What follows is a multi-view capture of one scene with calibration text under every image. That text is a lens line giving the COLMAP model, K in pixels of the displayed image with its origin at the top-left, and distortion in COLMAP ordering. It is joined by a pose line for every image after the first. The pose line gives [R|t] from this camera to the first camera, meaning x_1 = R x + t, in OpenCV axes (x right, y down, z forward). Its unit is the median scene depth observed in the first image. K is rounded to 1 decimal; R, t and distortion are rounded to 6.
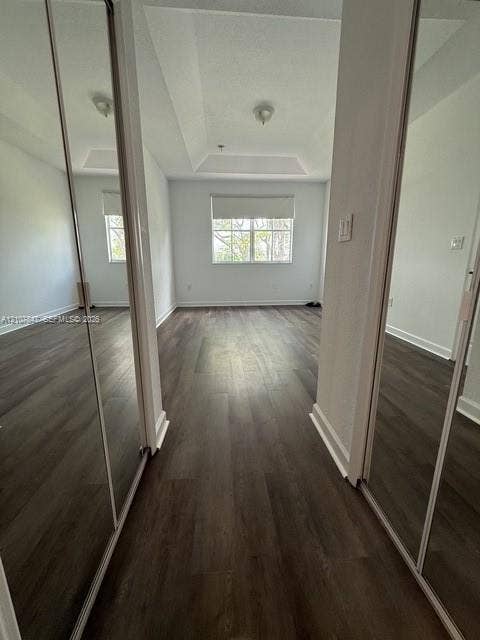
lens RADIAL K [[258.5, 0, 240.0], [0, 258.5, 320.0], [0, 0, 1]] dist [-0.001100, -0.000103]
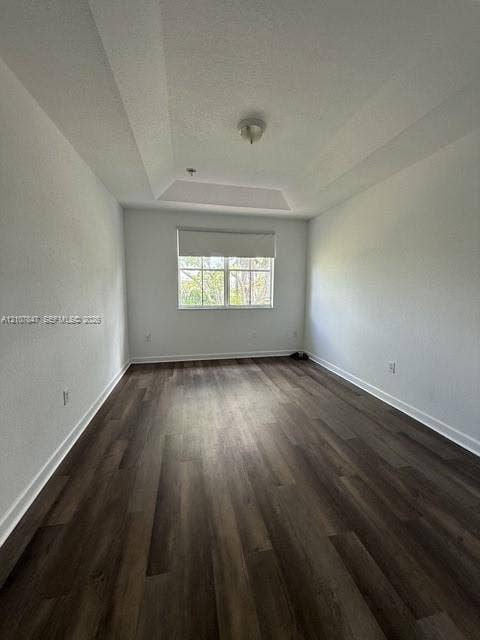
lens RADIAL K [[258.5, 0, 240.0], [0, 258.5, 320.0], [0, 0, 1]] dist [-0.001100, -0.000103]
pose [[0.990410, -0.004366, 0.138089, -0.027890], [0.018539, 0.994661, -0.101517, -0.101326], [-0.136909, 0.103104, 0.985203, 0.186316]]
